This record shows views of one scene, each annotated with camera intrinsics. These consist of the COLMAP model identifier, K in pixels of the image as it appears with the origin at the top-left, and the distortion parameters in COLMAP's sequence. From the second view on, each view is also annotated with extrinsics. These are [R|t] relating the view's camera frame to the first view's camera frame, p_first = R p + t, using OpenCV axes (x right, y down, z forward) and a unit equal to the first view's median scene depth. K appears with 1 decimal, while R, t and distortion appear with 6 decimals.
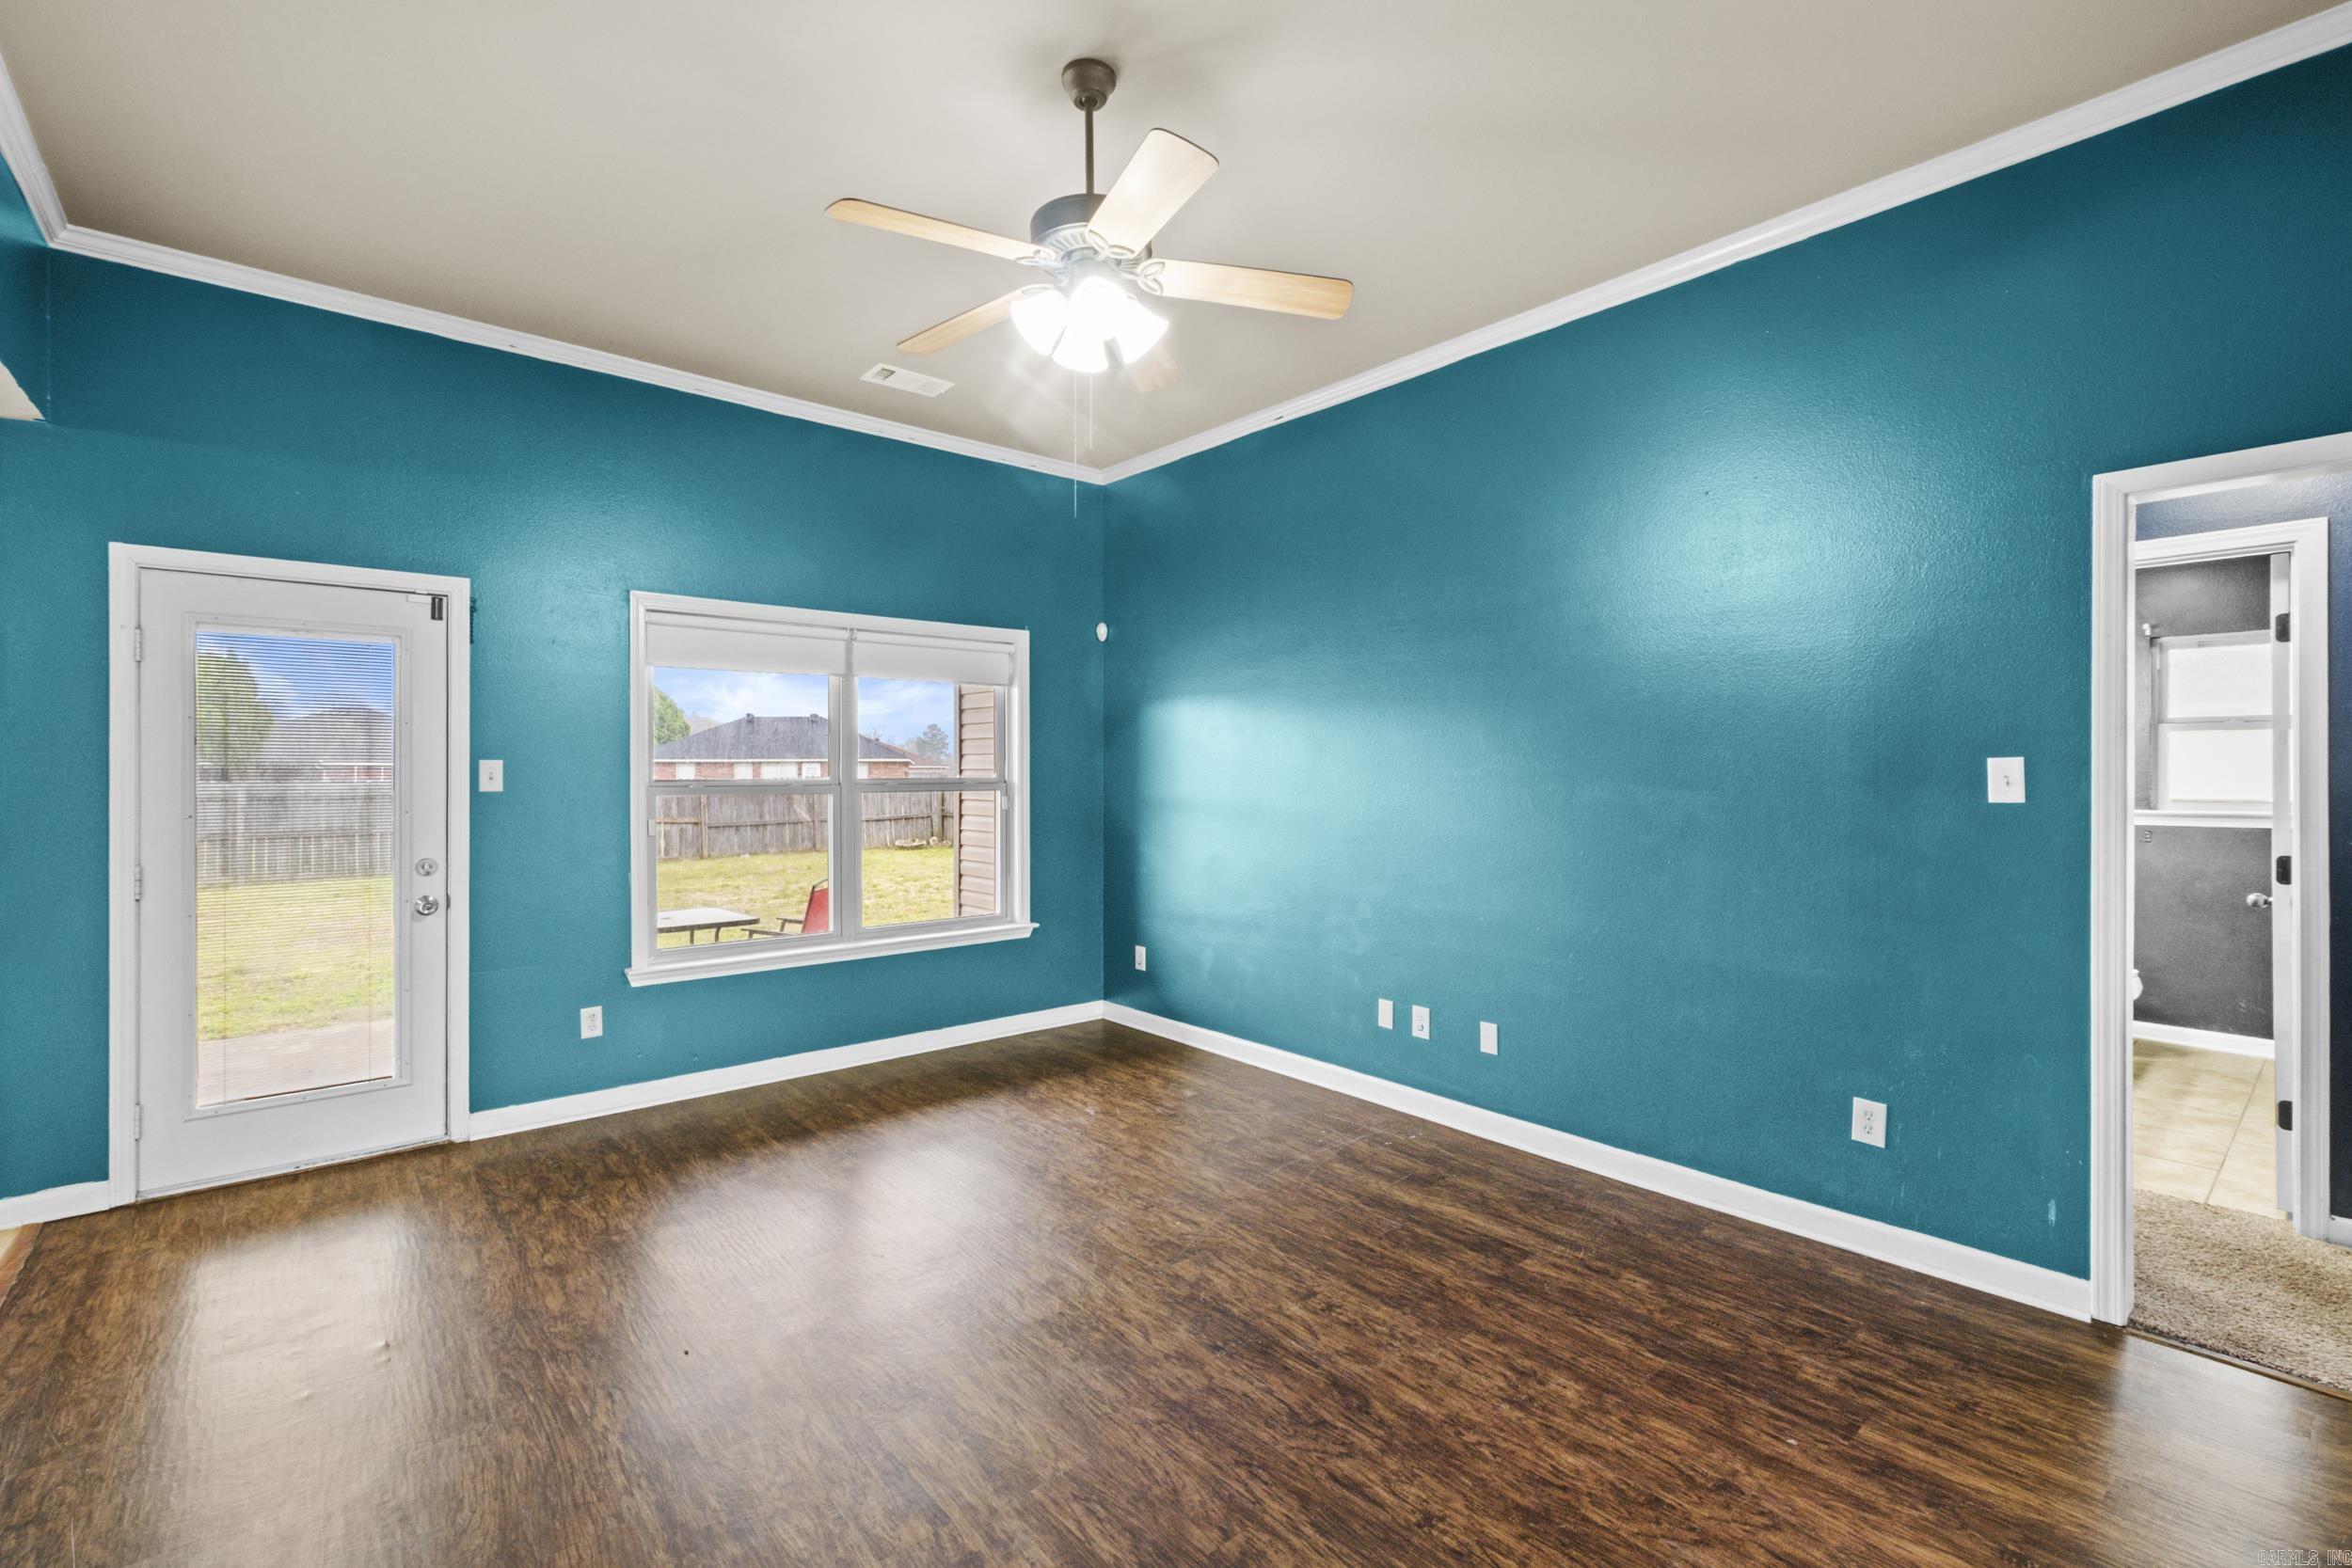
lens RADIAL K [[1023.1, 0, 1165.3], [0, 1023.1, 778.1], [0, 0, 1]] dist [0.002991, 0.000248]
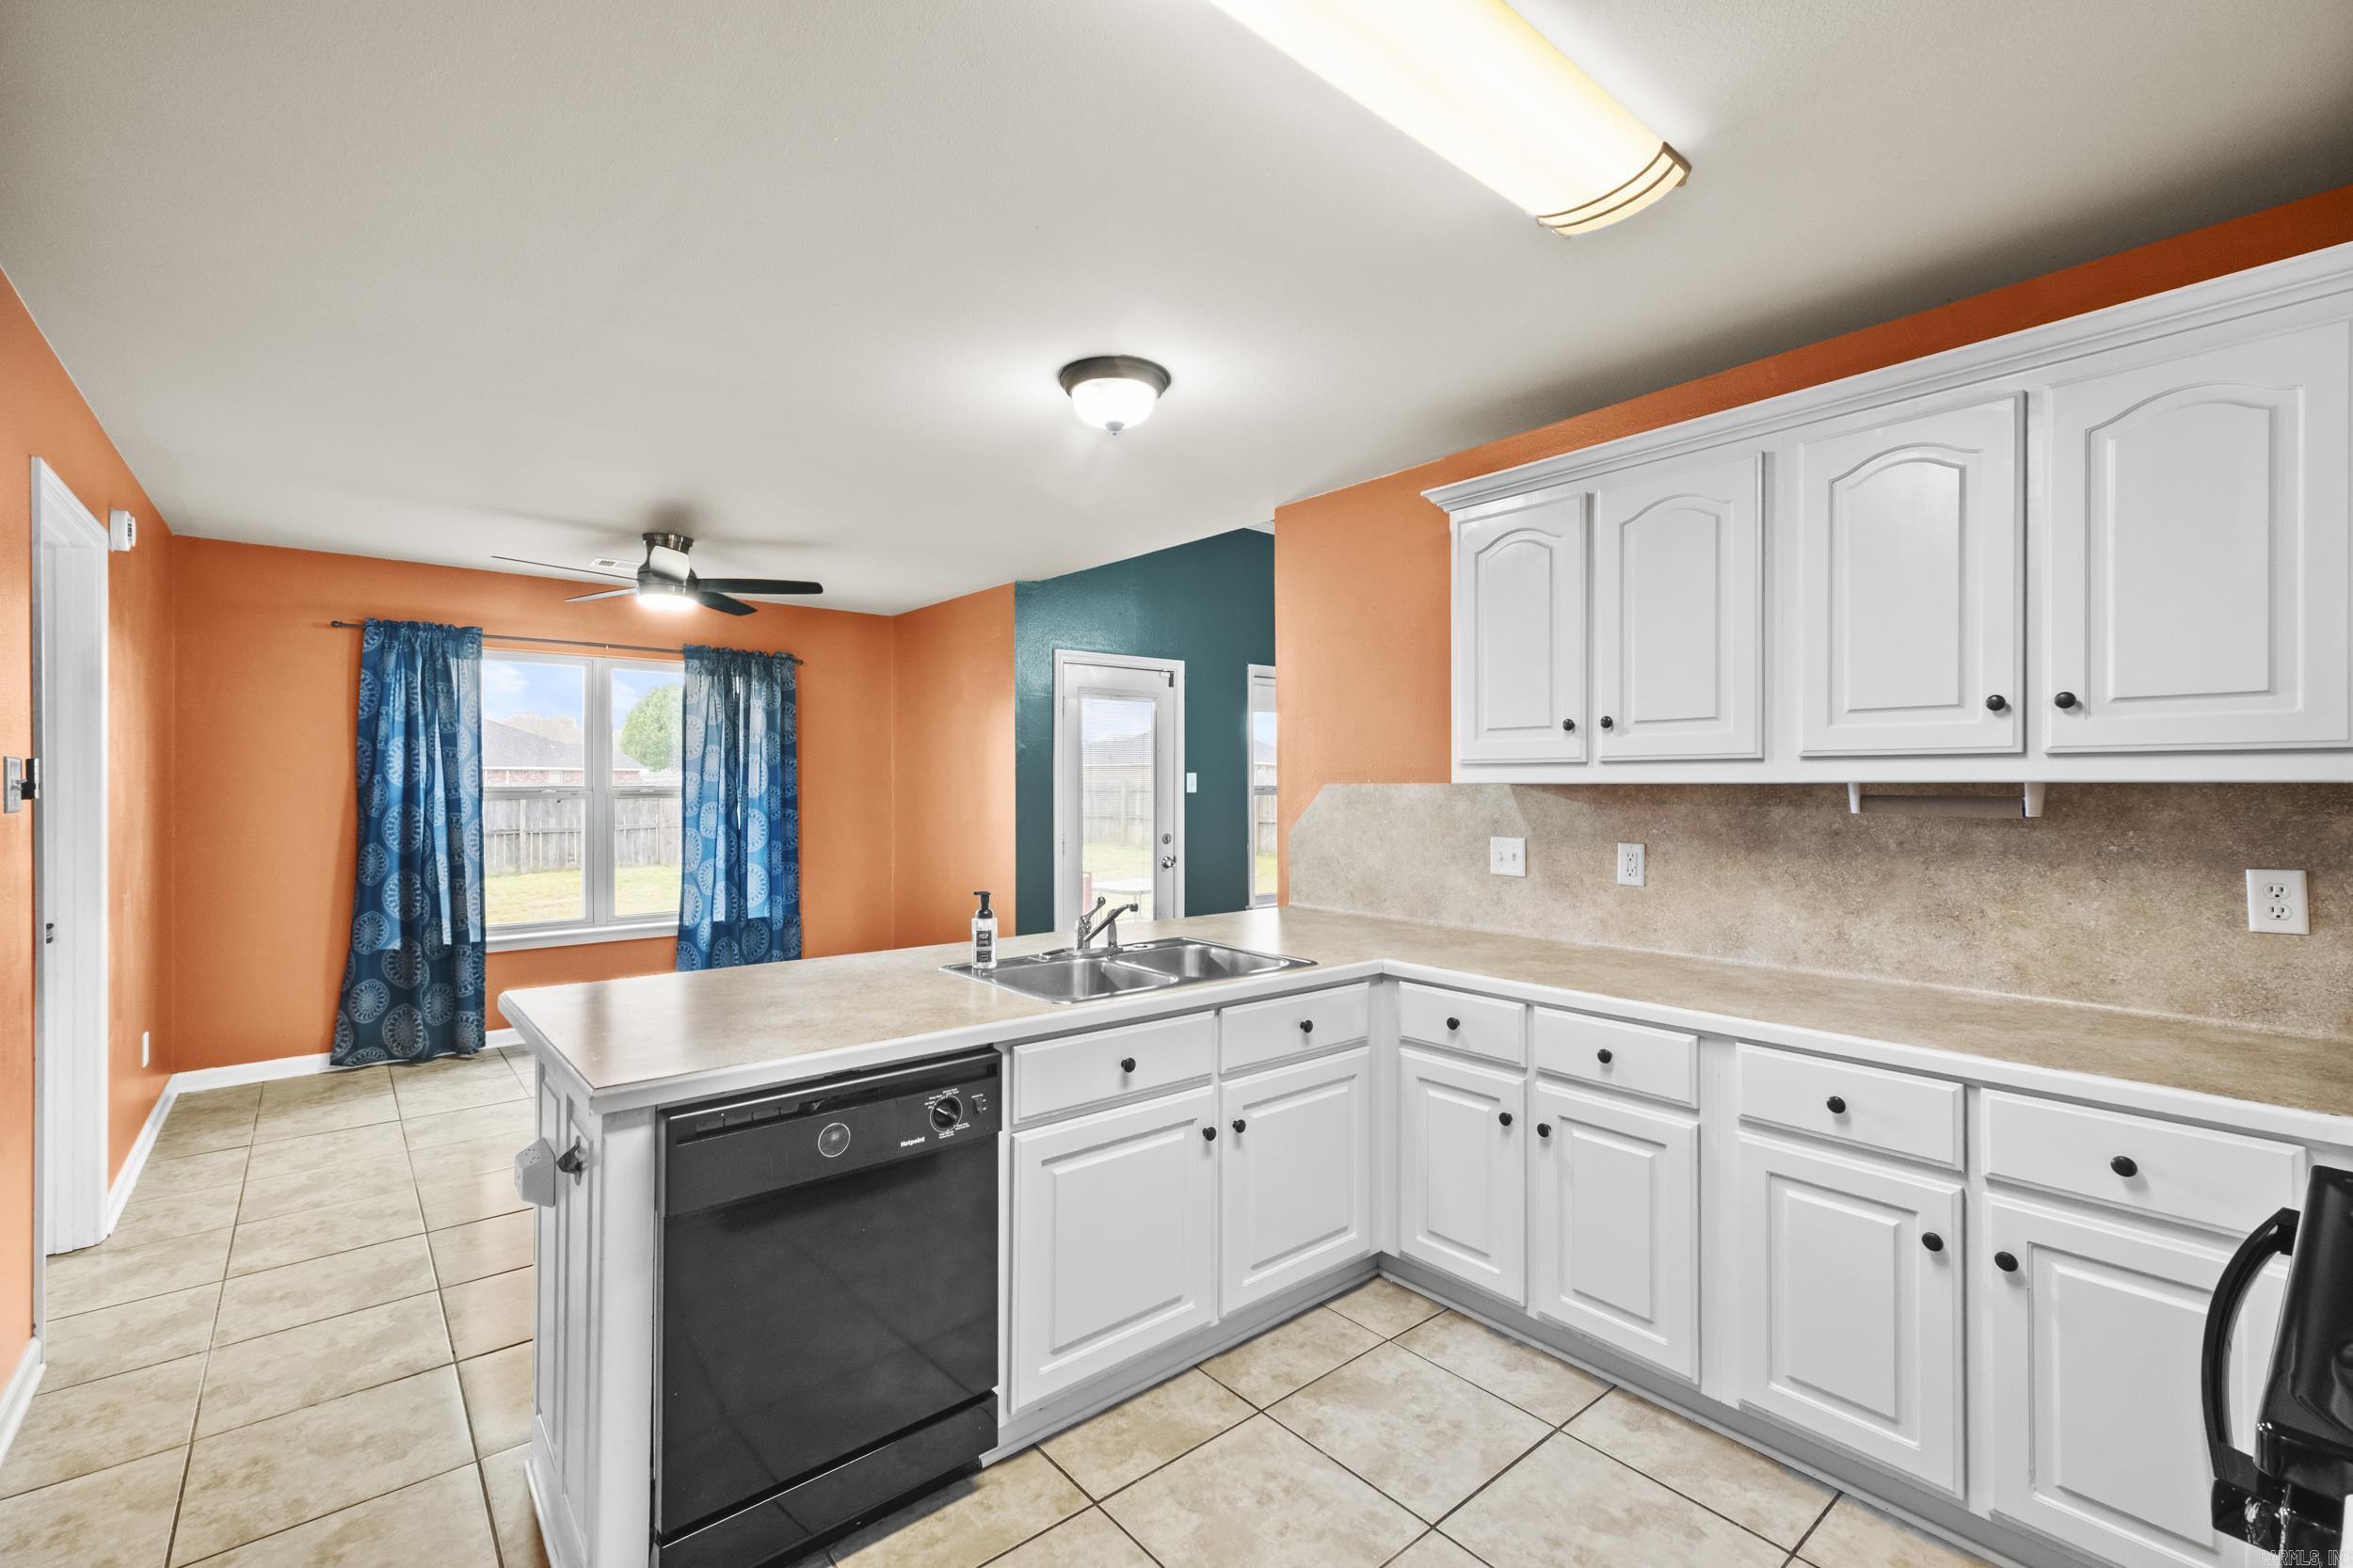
lens RADIAL K [[1009.2, 0, 1162.2], [0, 1009.2, 779.0], [0, 0, 1]] dist [0.001533, 0.000138]
pose [[0.999839, 0.000721, -0.017939, -0.759663], [-0.000767, 0.999996, -0.002576, -0.004496], [0.017937, 0.002589, 0.999836, -0.666822]]
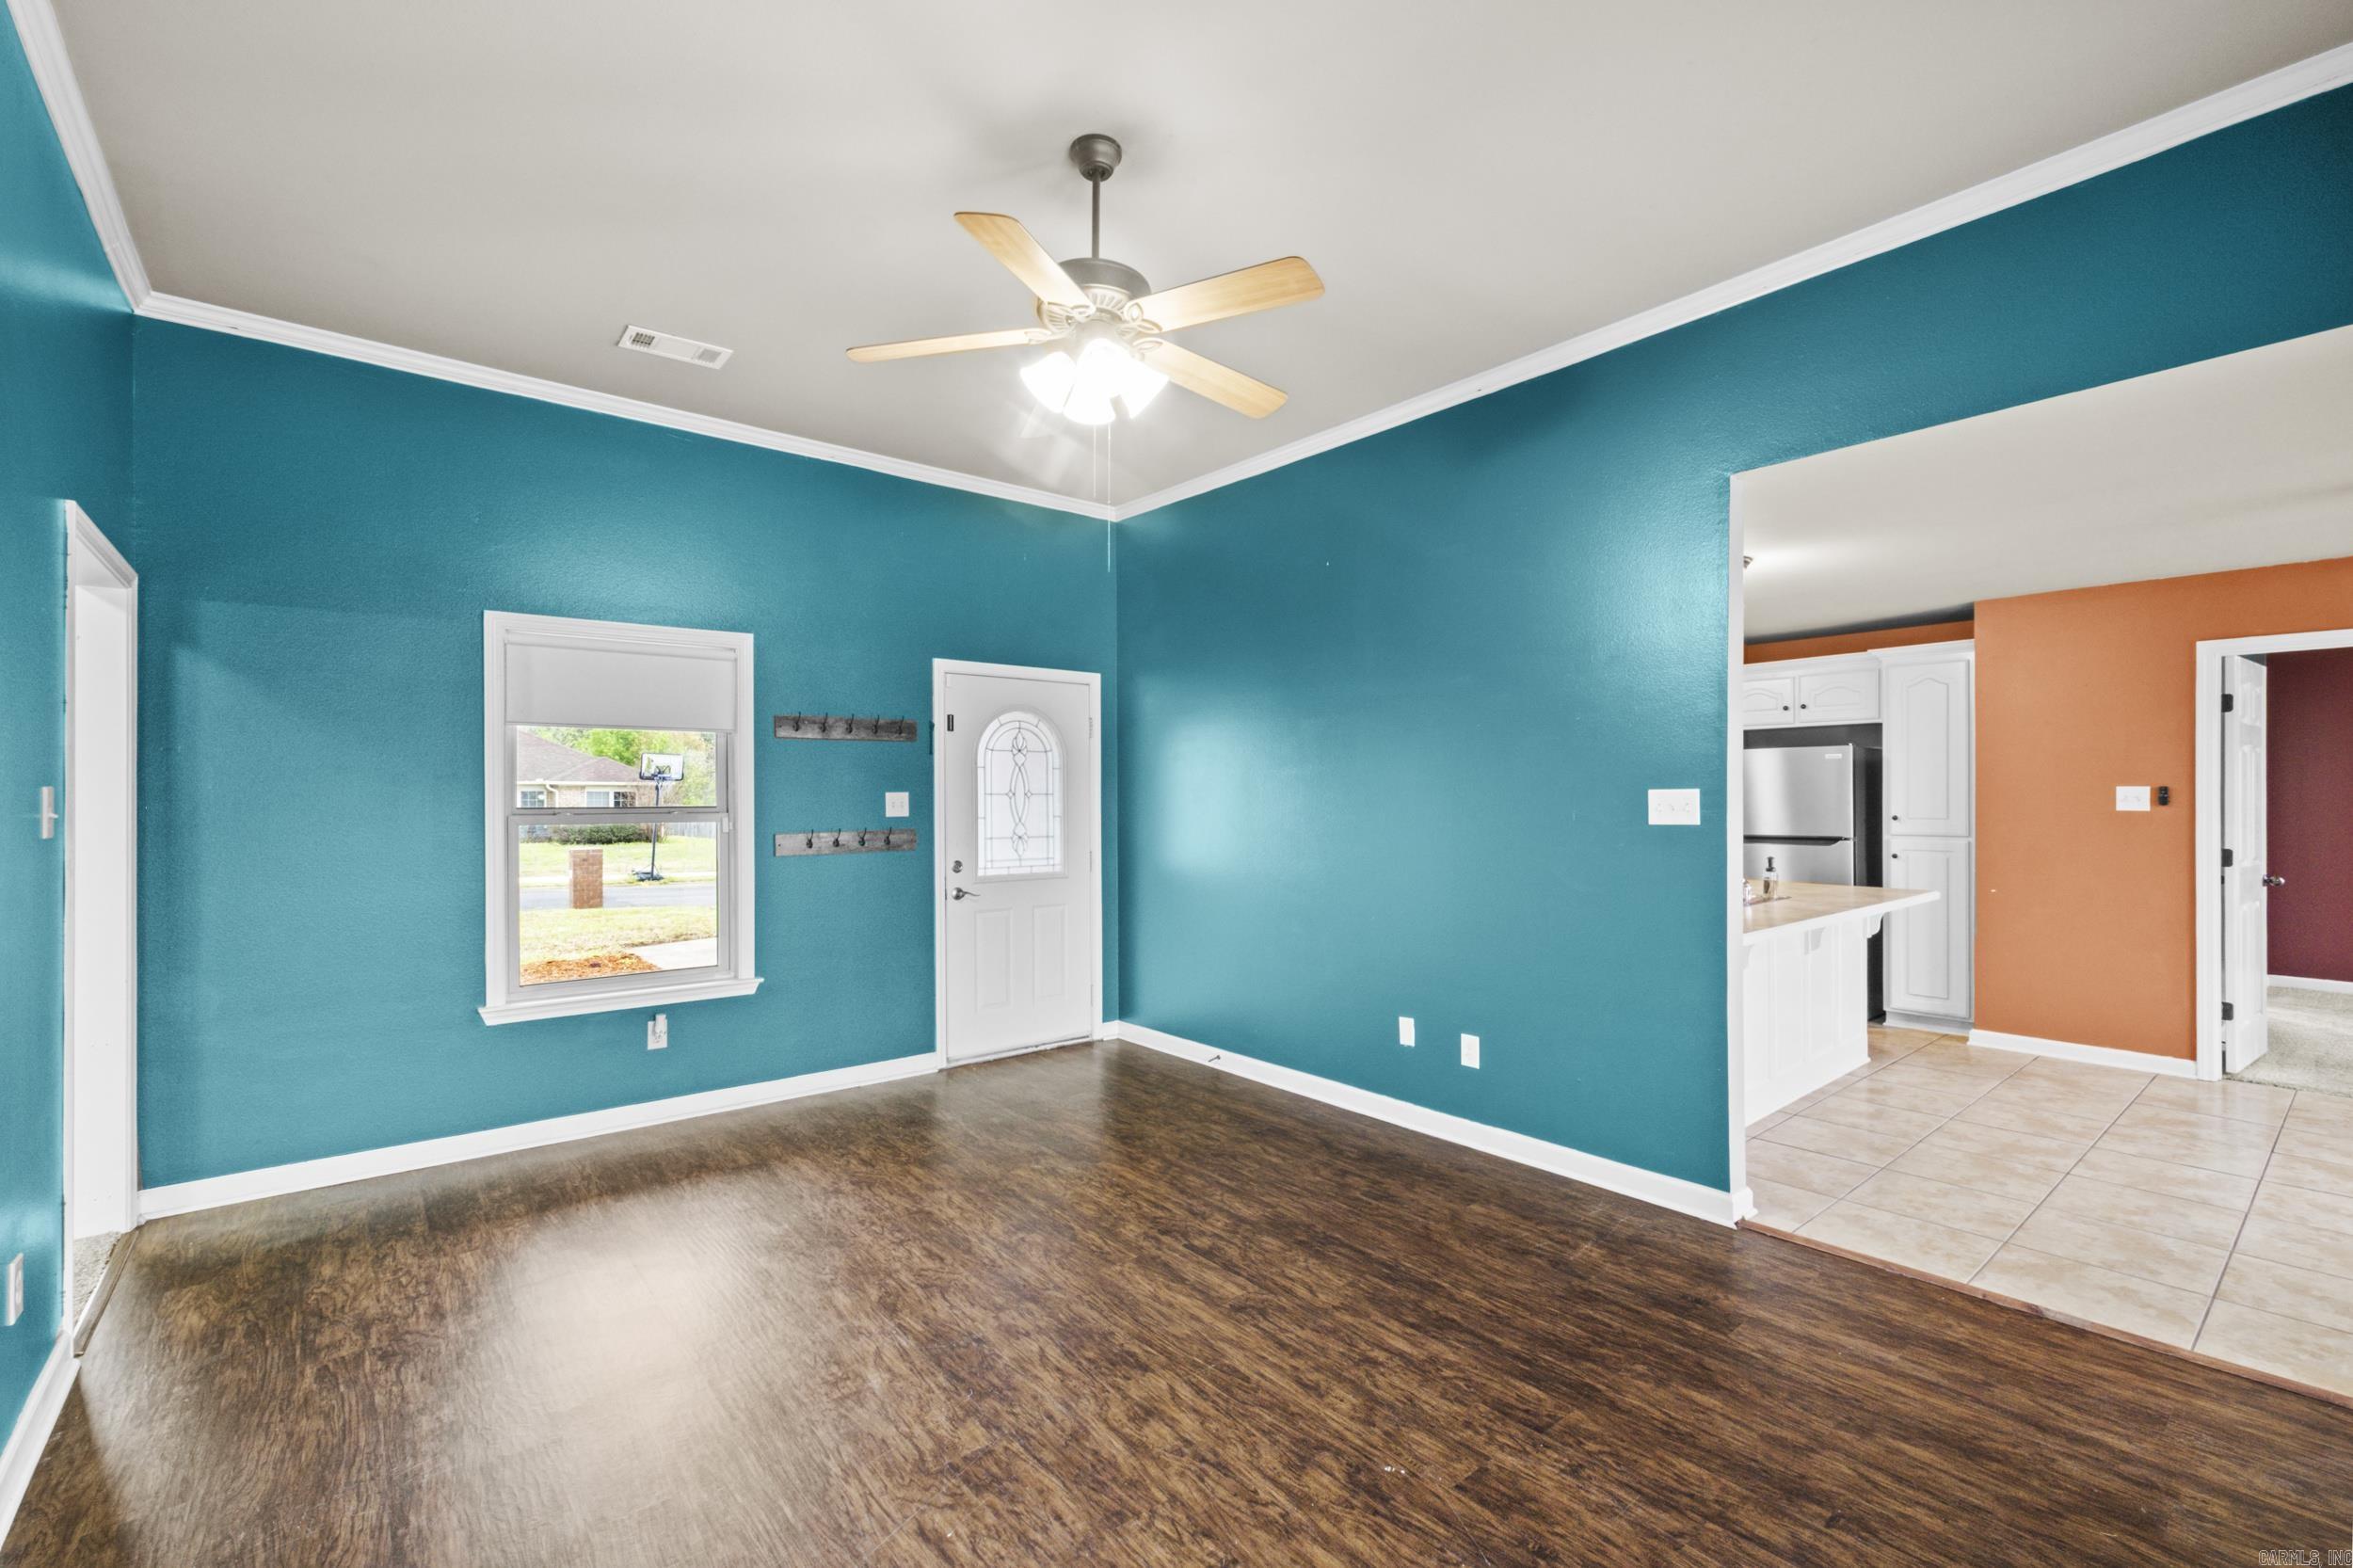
lens RADIAL K [[1017.1, 0, 1165.2], [0, 1017.1, 797.8], [0, 0, 1]] dist [0.002099, -0.000142]
pose [[-0.999778, 0.002764, 0.020912, -0.118664], [0.002793, 0.999995, 0.001323, -0.006601], [-0.020908, 0.001381, -0.999780, 1.457956]]
